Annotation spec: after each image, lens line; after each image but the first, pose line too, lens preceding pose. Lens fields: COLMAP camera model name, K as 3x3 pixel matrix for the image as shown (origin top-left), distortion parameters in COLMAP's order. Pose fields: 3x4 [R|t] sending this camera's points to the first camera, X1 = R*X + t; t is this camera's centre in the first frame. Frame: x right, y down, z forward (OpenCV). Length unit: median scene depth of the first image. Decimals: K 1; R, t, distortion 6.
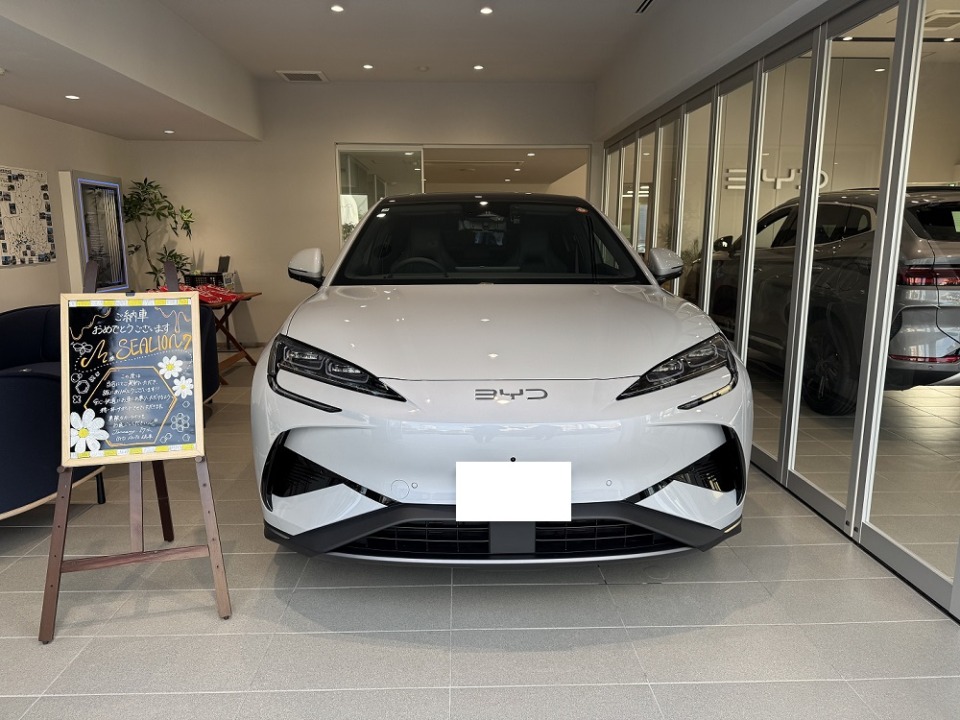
lens RADIAL K [[655.5, 0, 480.0], [0, 655.5, 360.0], [0, 0, 1]] dist [0.000410, 0.000854]
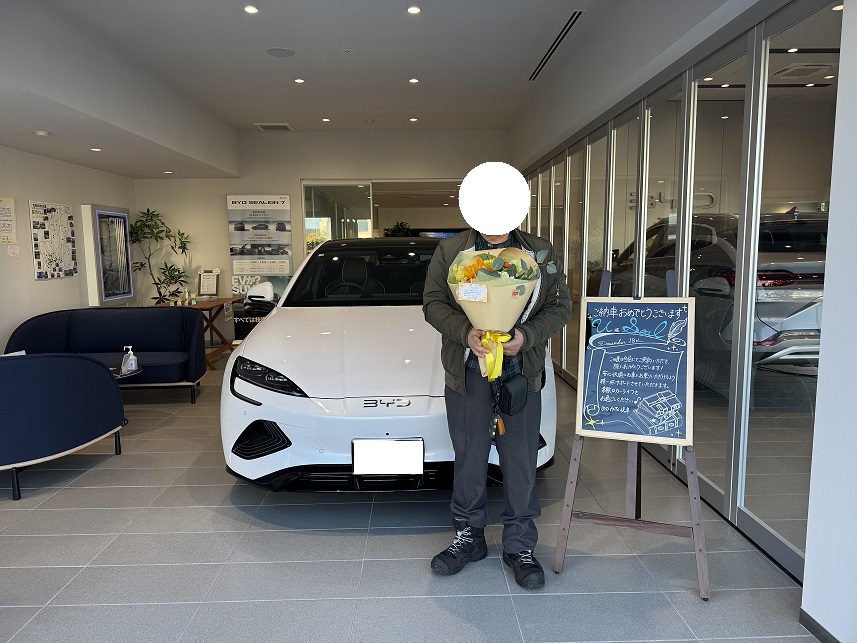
lens RADIAL K [[593.5, 0, 427.9], [0, 593.5, 317.3], [0, 0, 1]] dist [0.005108, 0.000176]
pose [[0.999853, -0.010379, -0.013647, 0.045639], [0.009374, 0.997378, -0.071754, 0.020117], [0.014356, 0.071616, 0.997329, -0.135660]]
